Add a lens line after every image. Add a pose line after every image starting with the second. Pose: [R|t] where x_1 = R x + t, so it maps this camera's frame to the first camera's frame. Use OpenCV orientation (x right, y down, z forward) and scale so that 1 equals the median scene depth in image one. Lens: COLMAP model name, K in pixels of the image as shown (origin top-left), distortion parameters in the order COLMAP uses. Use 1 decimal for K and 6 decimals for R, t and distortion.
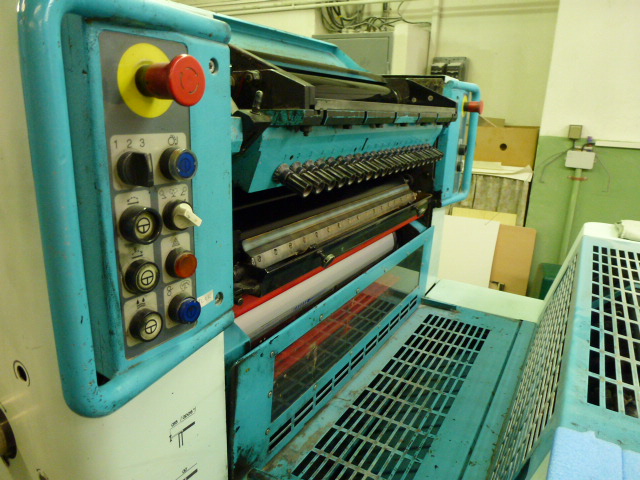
lens RADIAL K [[459.9, 0, 315.9], [0, 459.9, 240.8], [0, 0, 1]] dist [-0.035904, 0.002534]
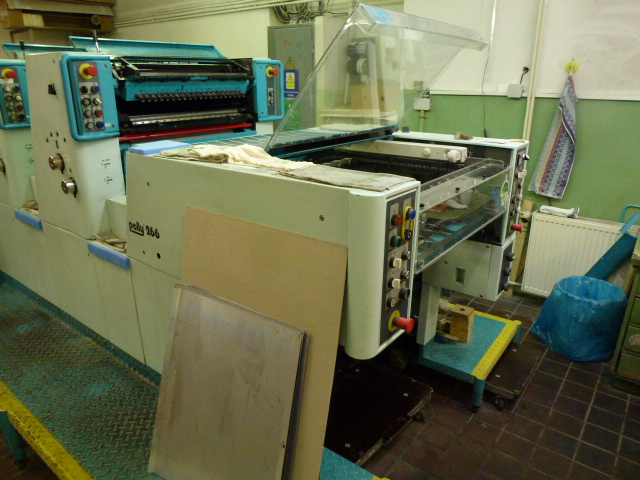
lens RADIAL K [[459.9, 0, 322.7], [0, 459.9, 240.6], [0, 0, 1]] dist [-0.035904, 0.002534]
pose [[0.991678, 0.011623, -0.128214, 2.080148], [-0.004294, 0.998348, 0.057288, 0.873608], [0.128668, -0.056261, 0.990091, -2.675291]]
